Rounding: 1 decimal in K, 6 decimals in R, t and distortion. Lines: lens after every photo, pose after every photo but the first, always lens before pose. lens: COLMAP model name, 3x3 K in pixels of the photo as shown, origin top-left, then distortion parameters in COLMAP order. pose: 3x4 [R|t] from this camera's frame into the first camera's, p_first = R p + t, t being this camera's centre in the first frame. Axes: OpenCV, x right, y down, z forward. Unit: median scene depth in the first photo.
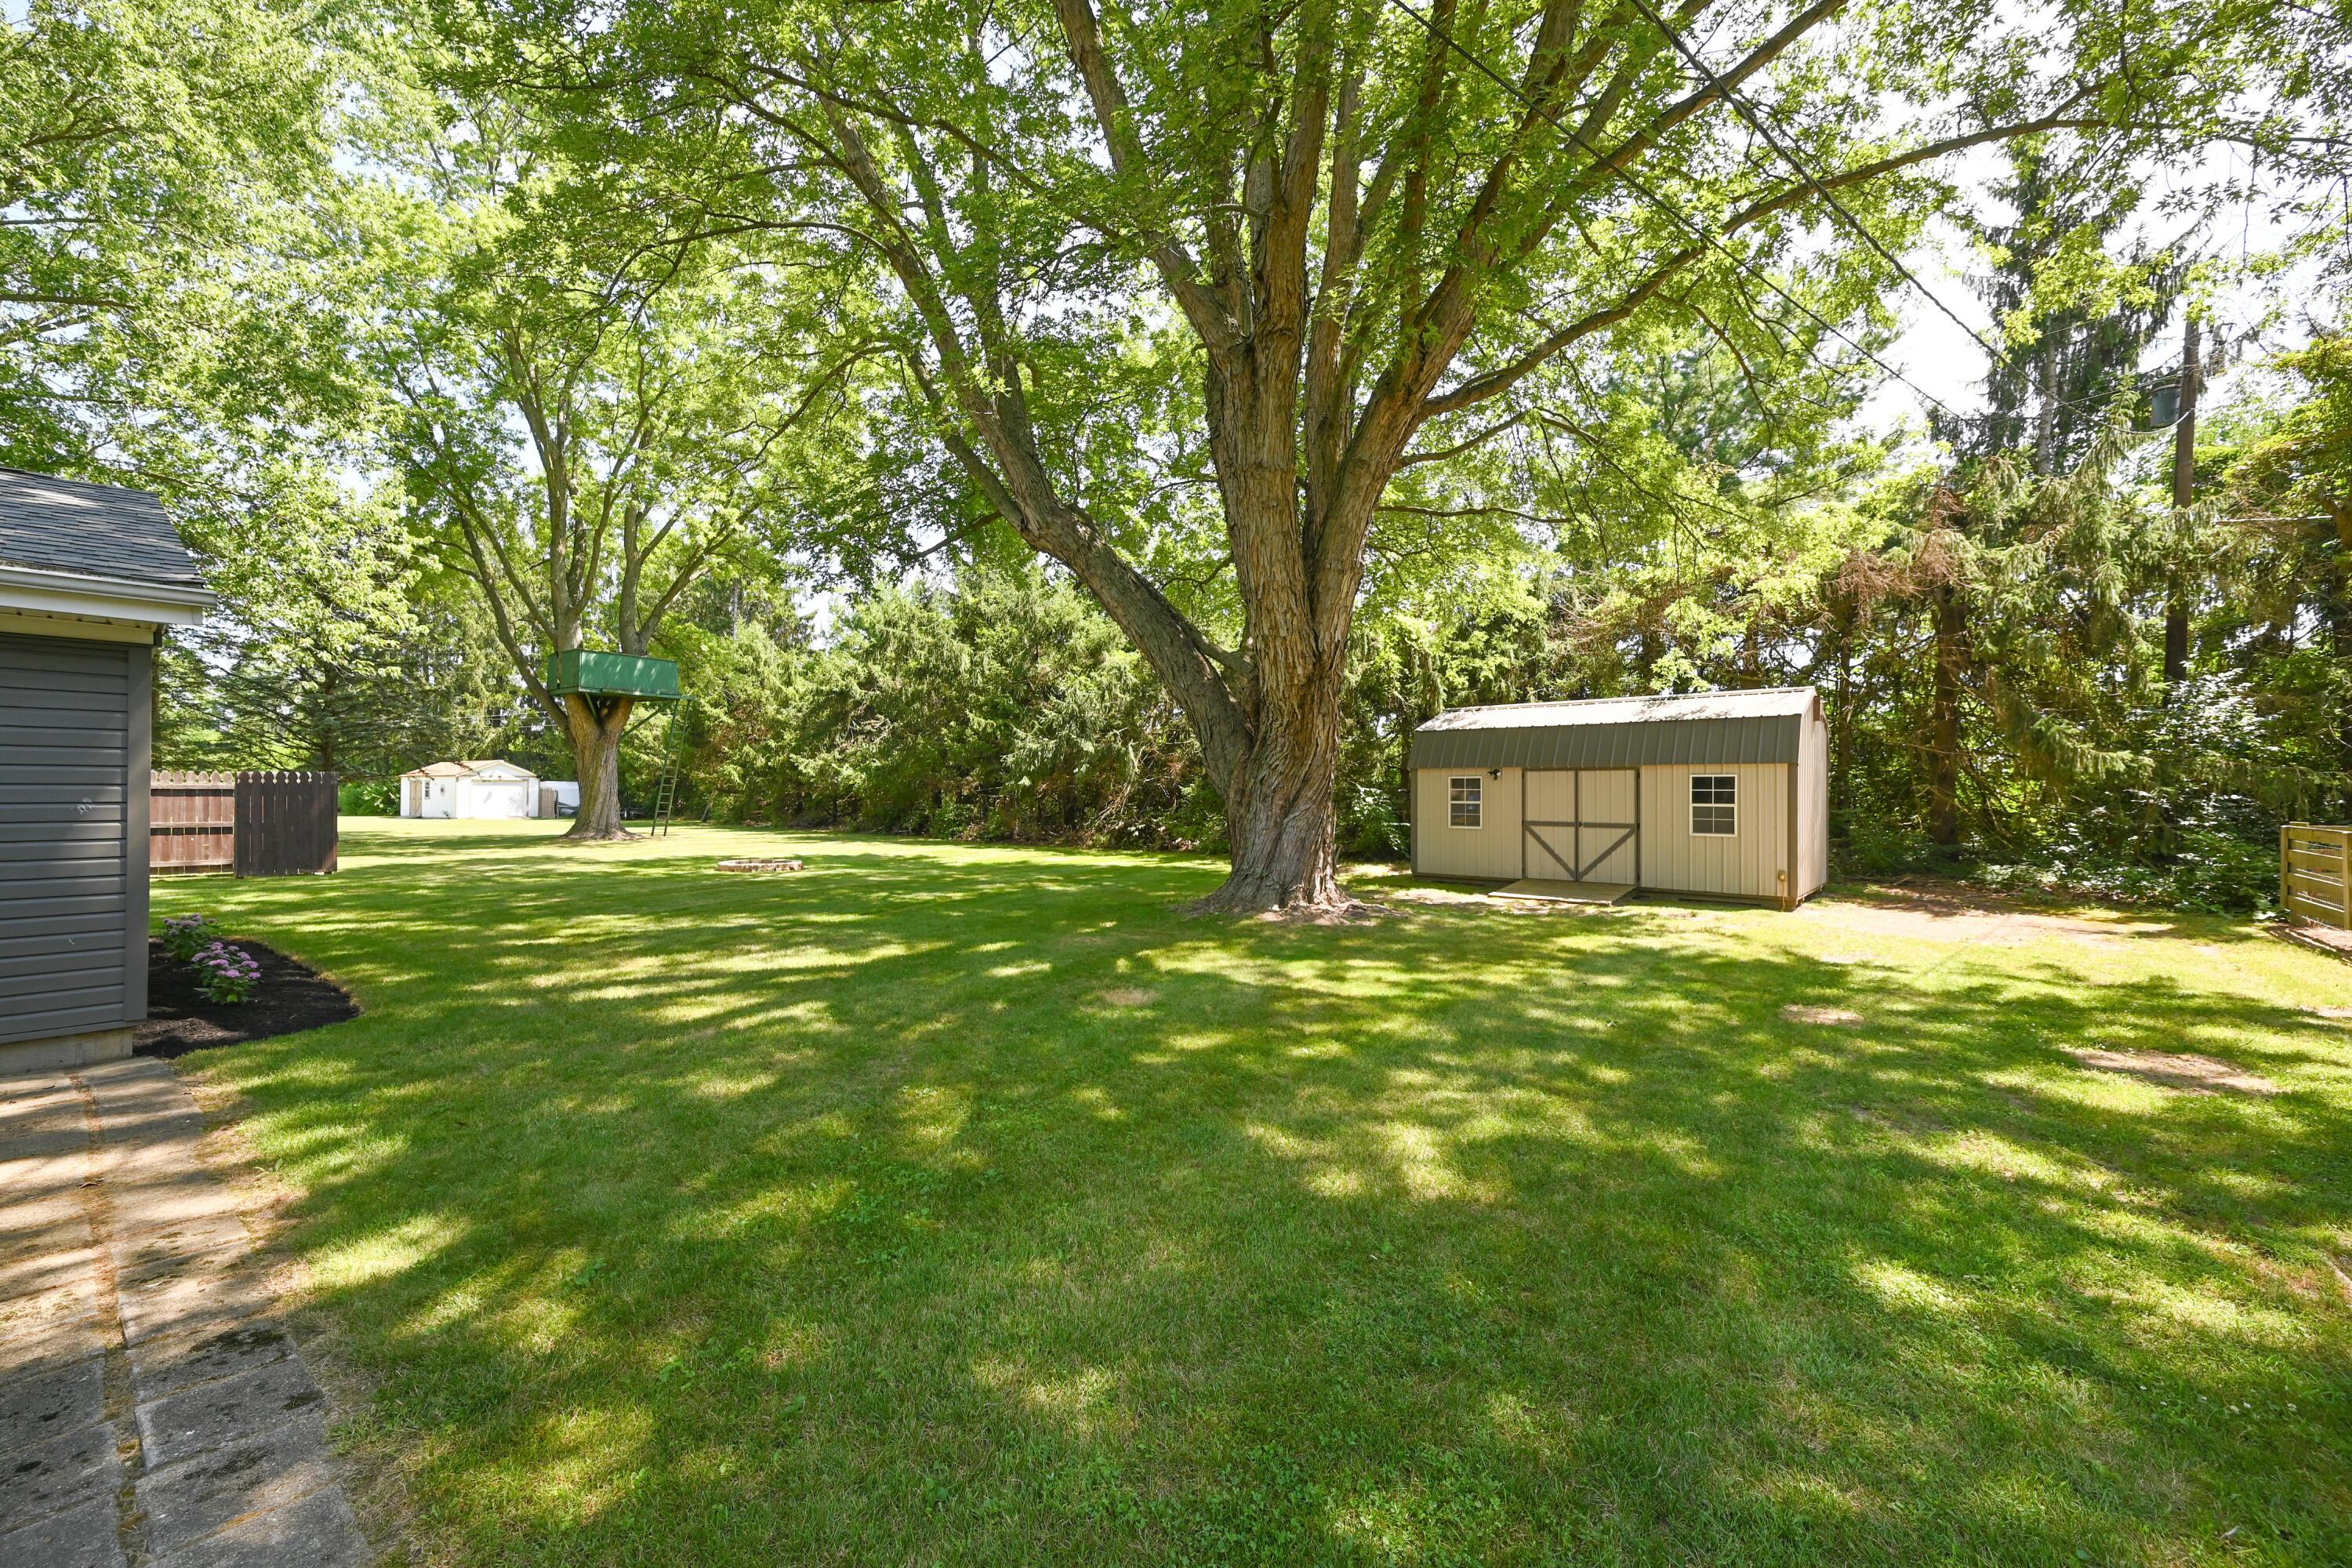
lens RADIAL K [[920.6, 0, 1172.4], [0, 920.6, 778.9], [0, 0, 1]] dist [-0.003148, -0.000433]
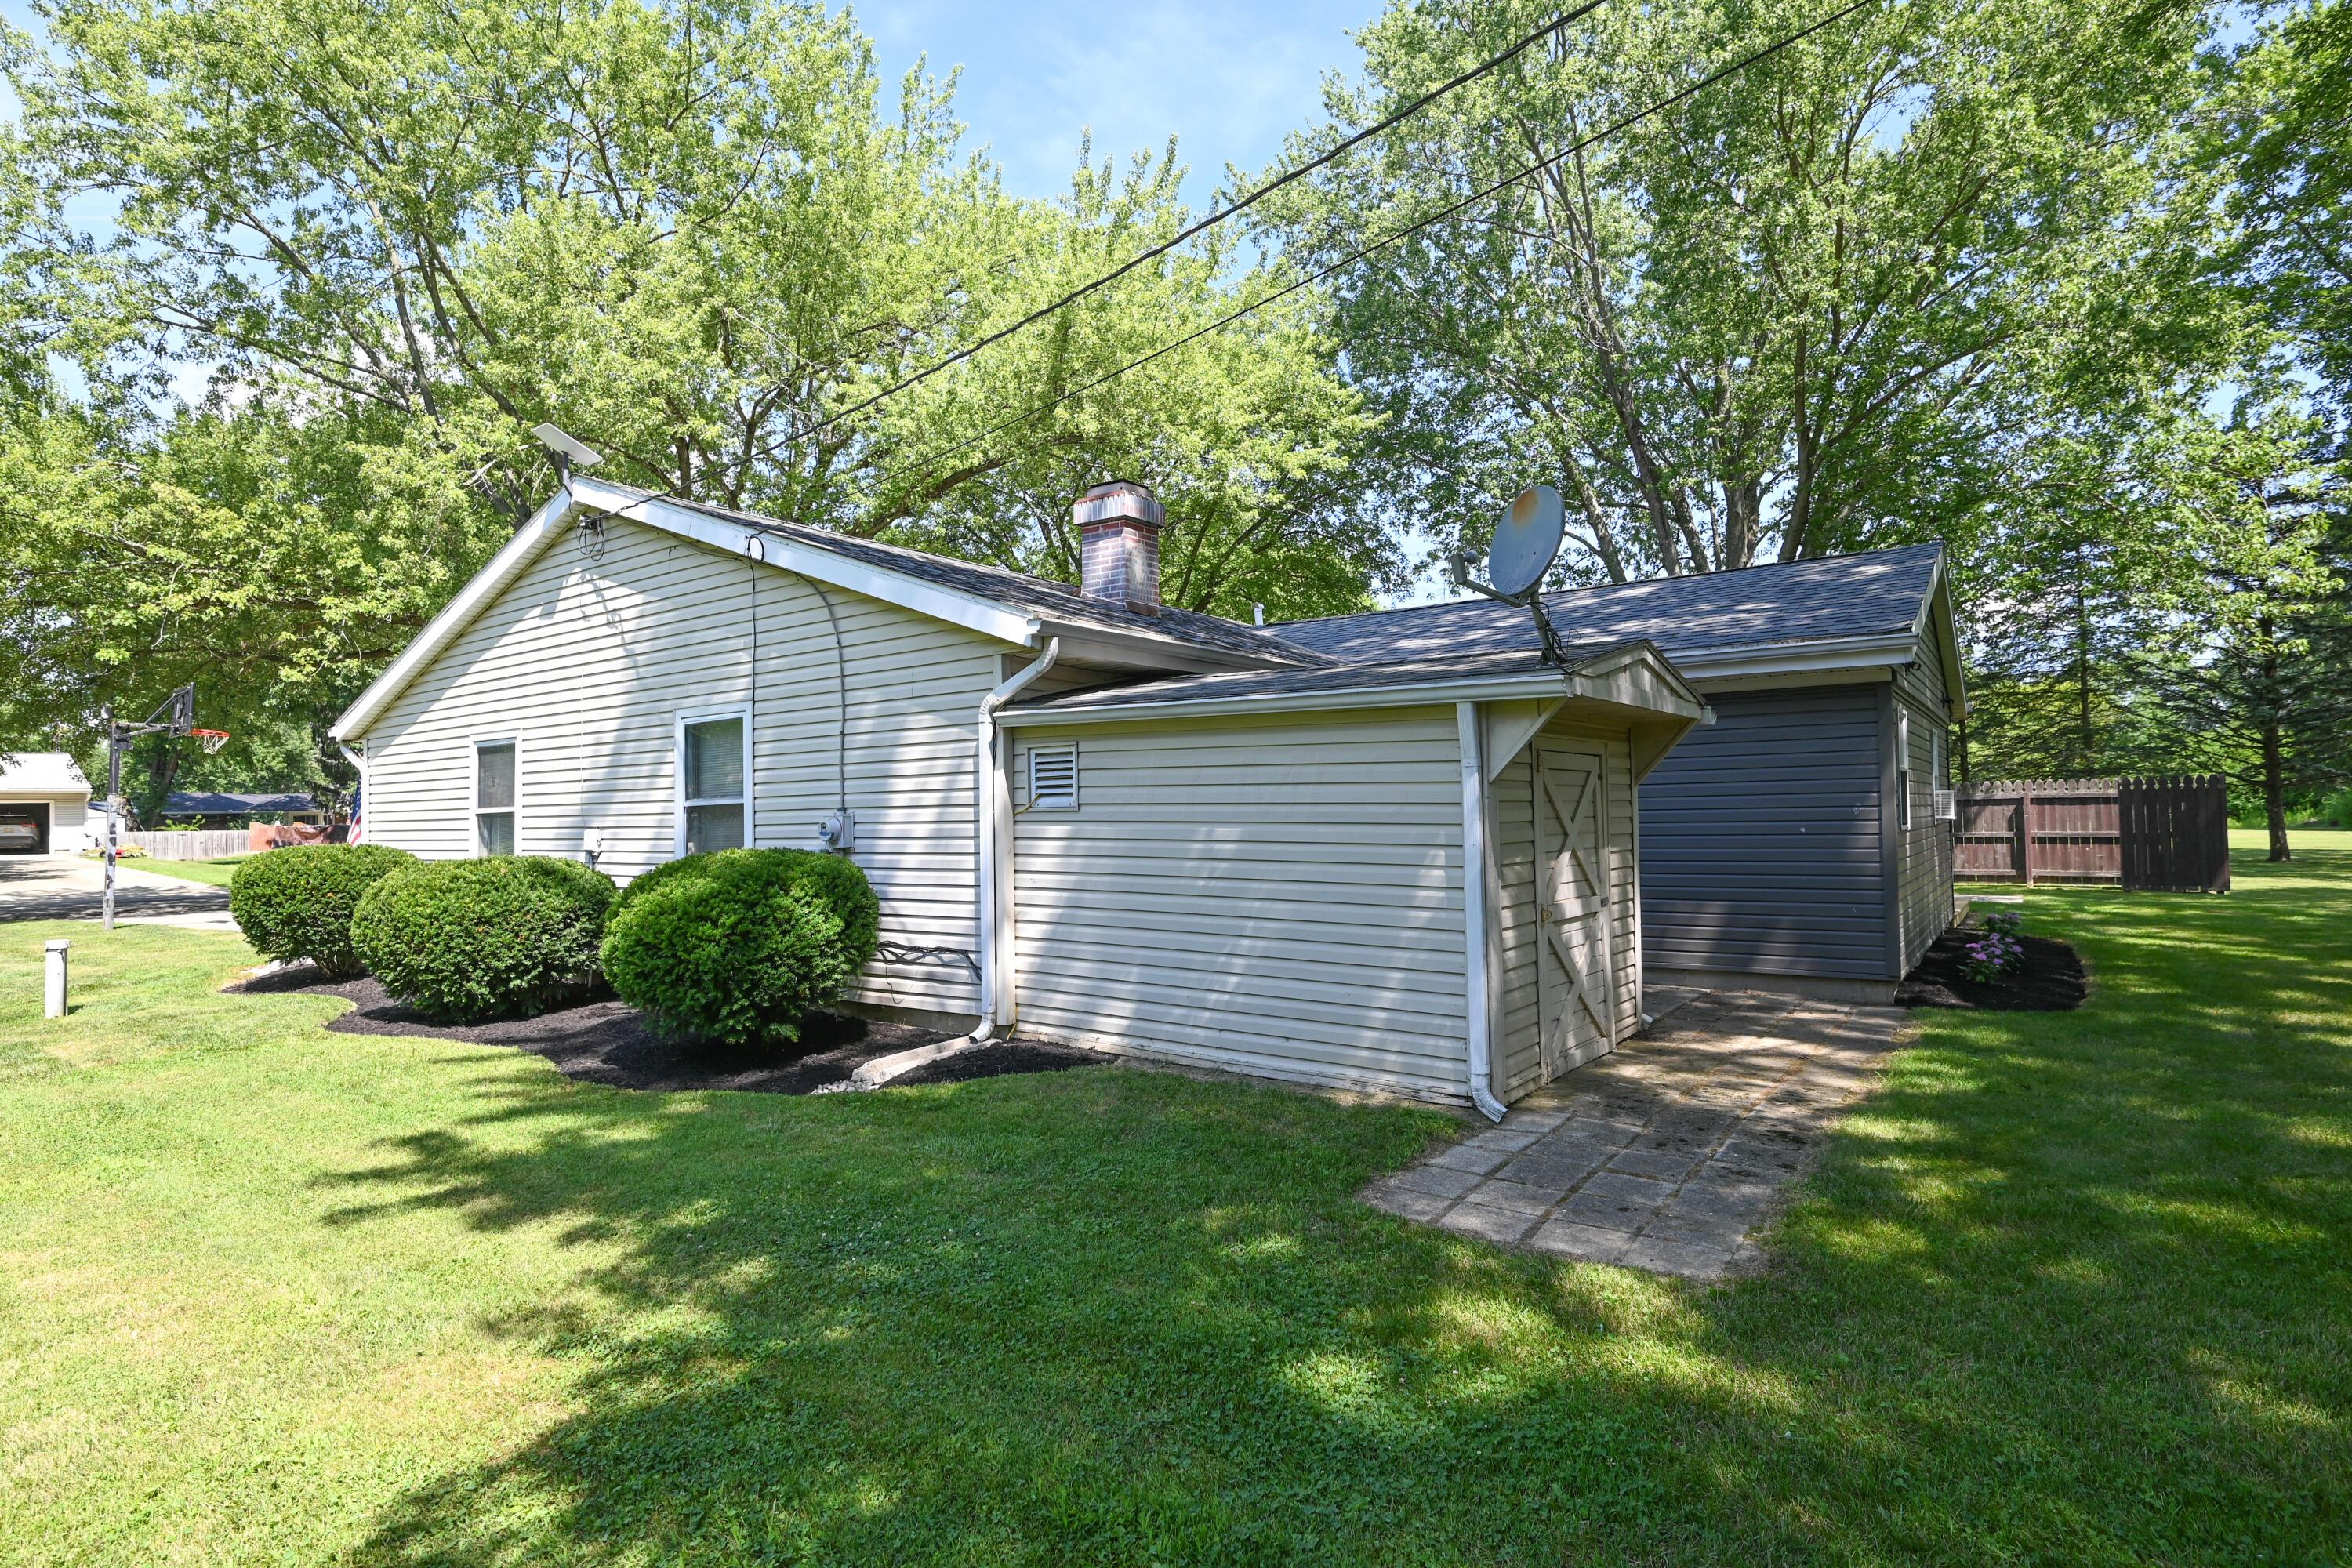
lens RADIAL K [[1216.4, 0, 1178.2], [0, 1216.4, 788.3], [0, 0, 1]] dist [0.000692, -0.001928]
pose [[0.054178, -0.027371, -0.998156, 0.767466], [0.030711, 0.999197, -0.025733, 0.026251], [0.998059, -0.029260, 0.054975, -0.109492]]
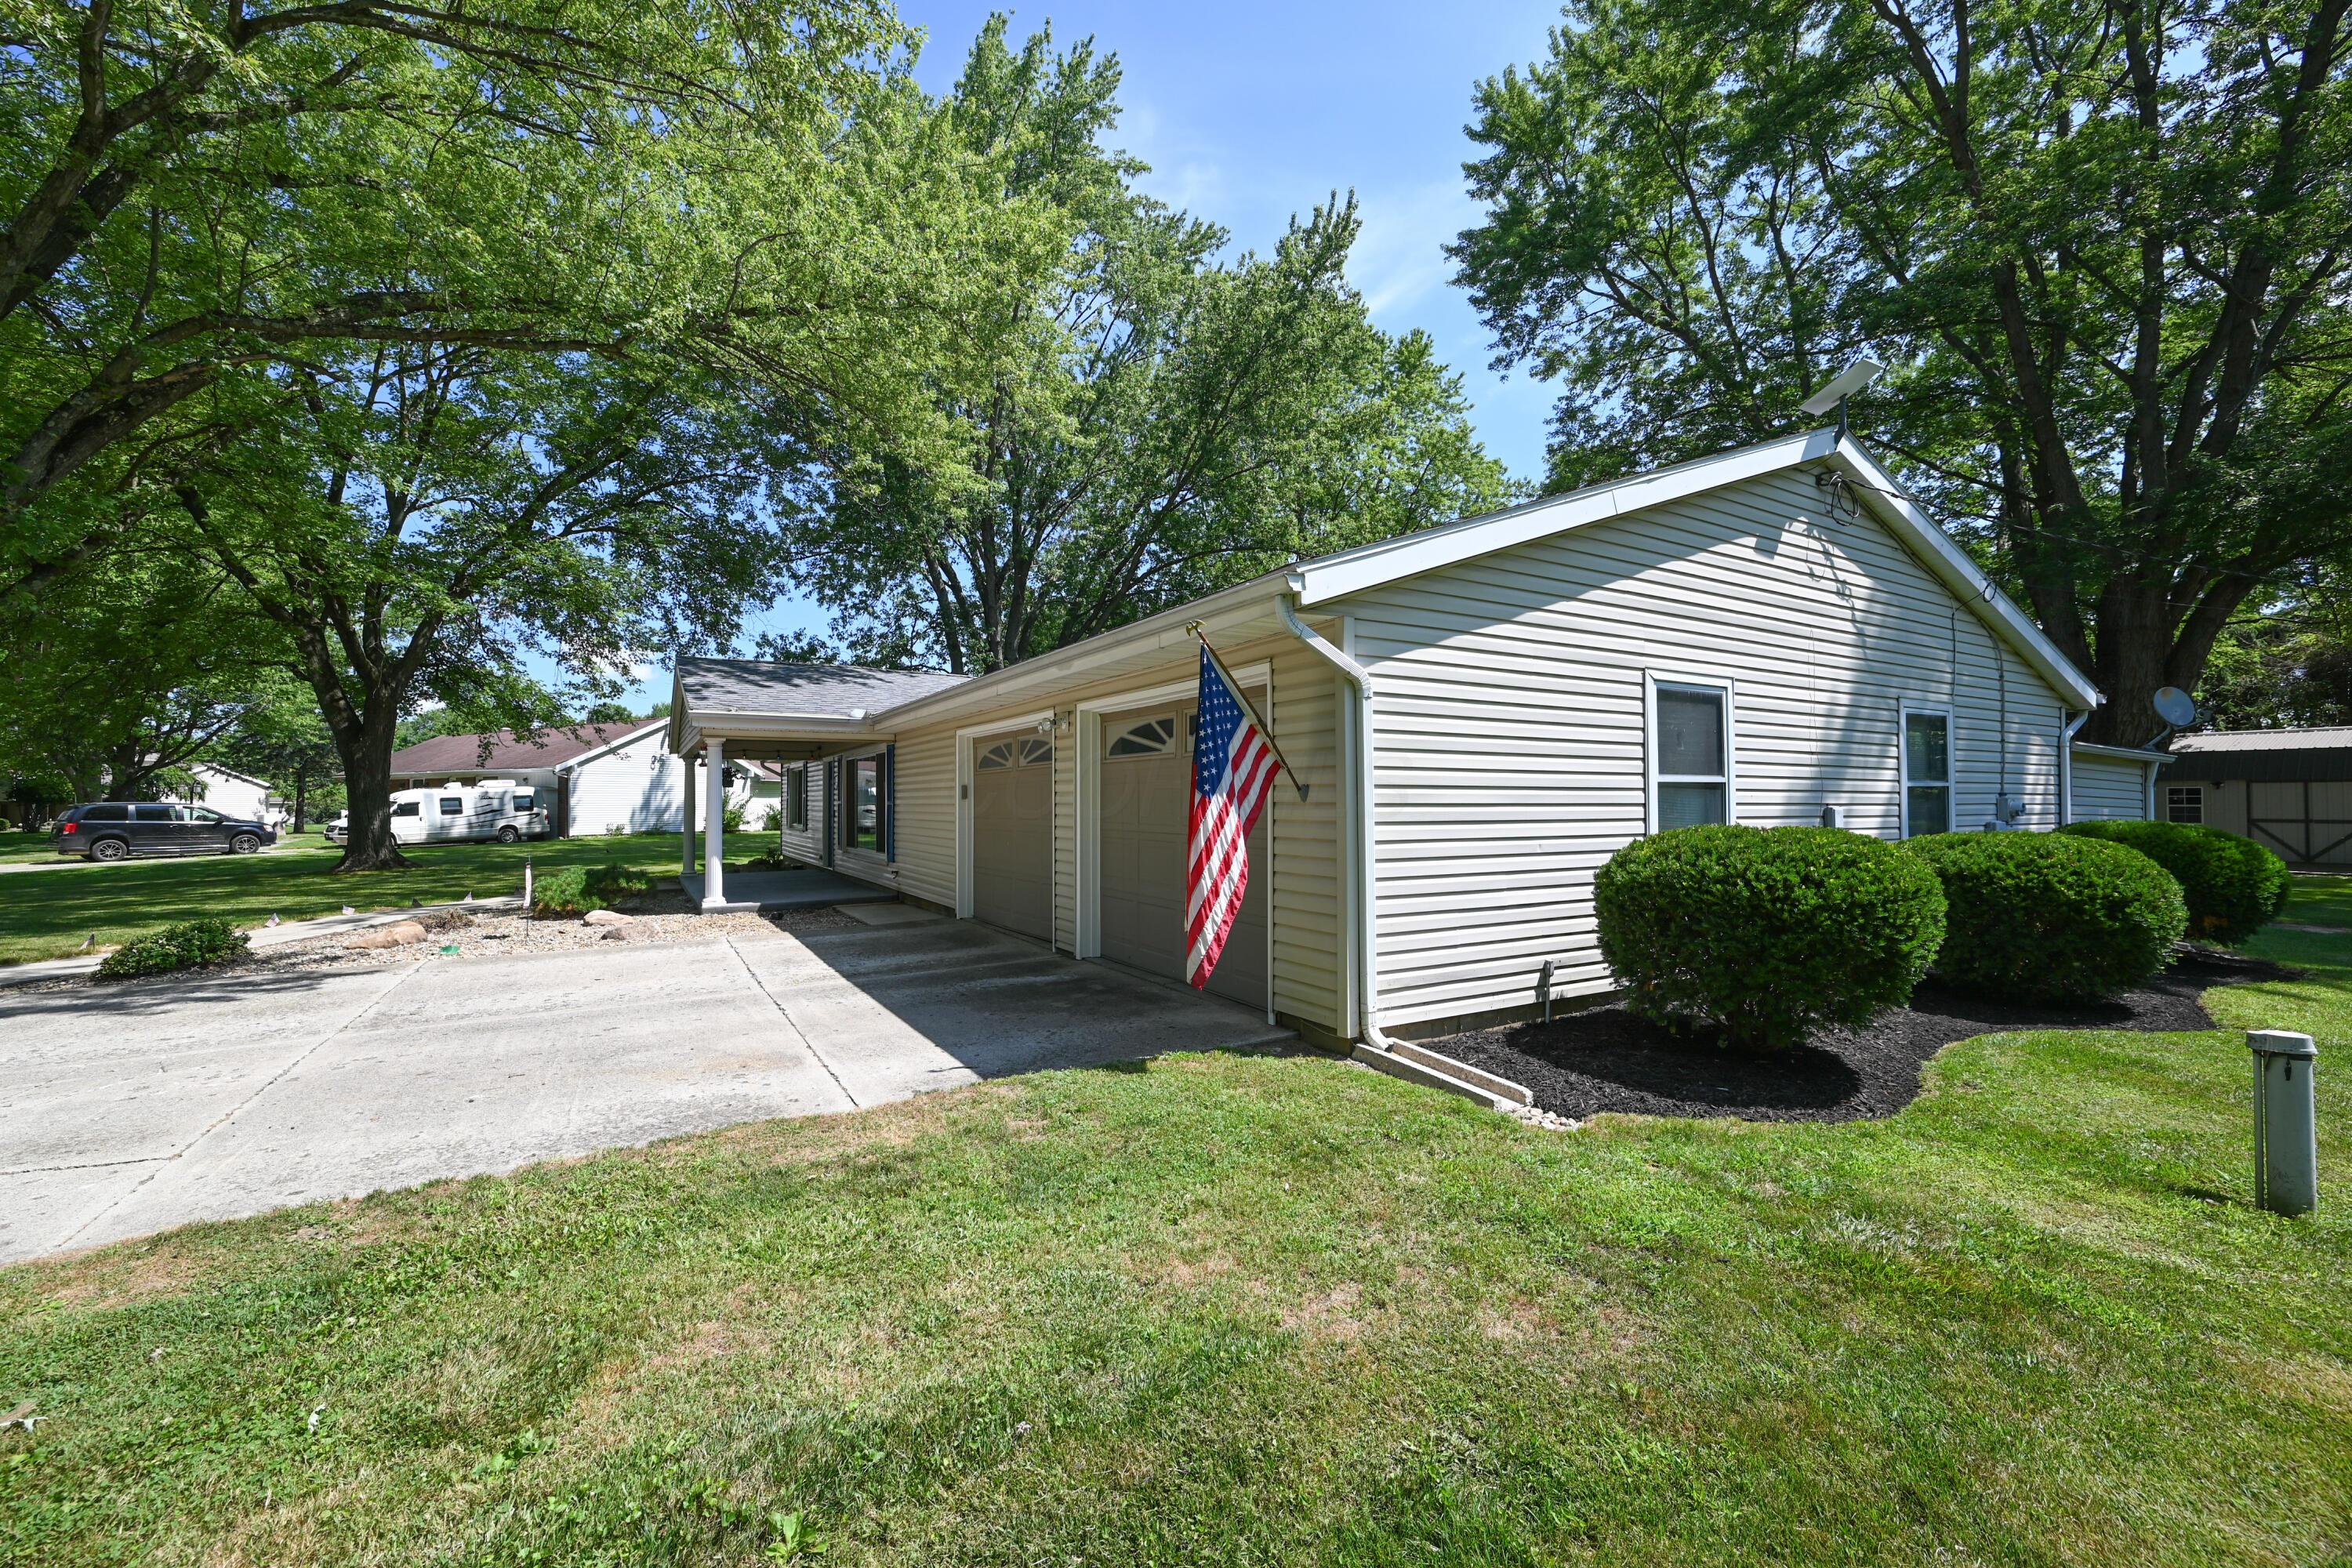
lens RADIAL K [[920.6, 0, 1176.6], [0, 920.6, 801.3], [0, 0, 1]] dist [-0.003148, -0.000433]
pose [[0.938462, -0.009280, -0.345259, -2.793116], [0.010527, 0.999943, 0.001737, -0.021597], [0.345223, -0.005265, 0.938506, -3.708297]]
